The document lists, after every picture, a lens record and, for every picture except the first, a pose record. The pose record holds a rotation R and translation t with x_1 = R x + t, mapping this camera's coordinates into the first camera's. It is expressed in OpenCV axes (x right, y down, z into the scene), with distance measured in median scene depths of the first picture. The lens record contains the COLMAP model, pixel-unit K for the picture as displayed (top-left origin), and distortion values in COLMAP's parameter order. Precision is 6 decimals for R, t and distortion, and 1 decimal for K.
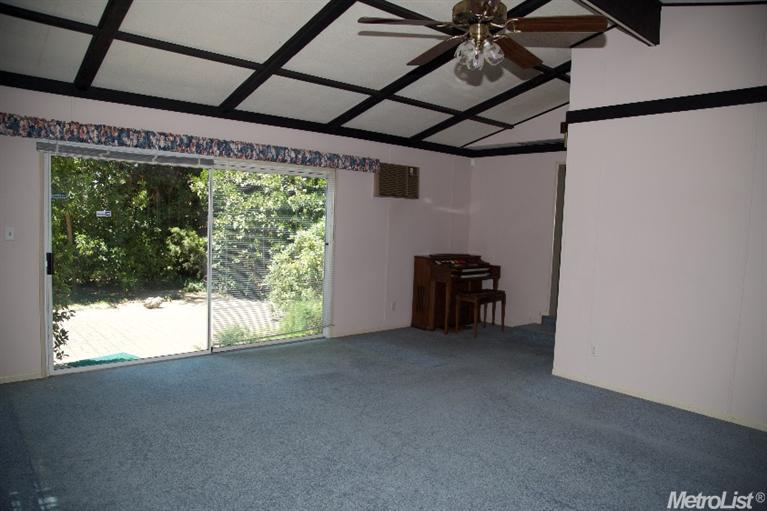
lens RADIAL K [[532.7, 0, 383.5], [0, 532.7, 255.5], [0, 0, 1]] dist [-0.146034, 0.093442]
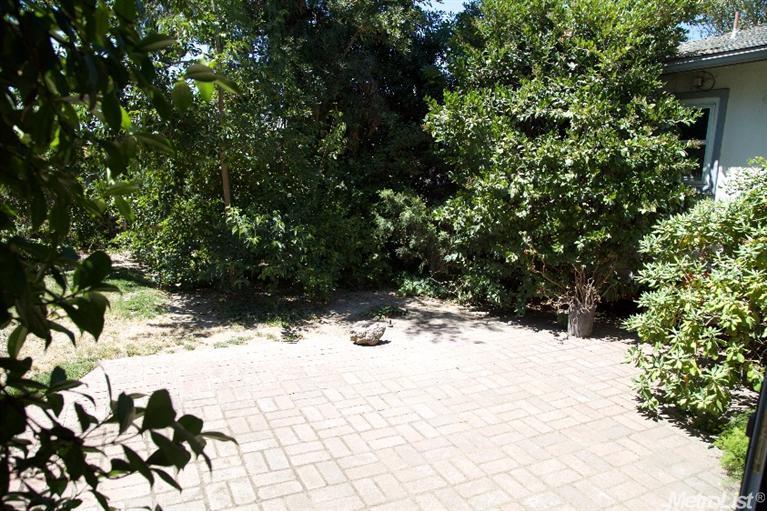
lens RADIAL K [[532.7, 0, 383.5], [0, 532.7, 255.5], [0, 0, 1]] dist [-0.146034, 0.093442]
pose [[0.964199, 0.051868, -0.260059, -0.257171], [-0.029560, 0.995596, 0.088969, -0.034761], [0.263528, -0.078096, 0.961485, 0.427974]]
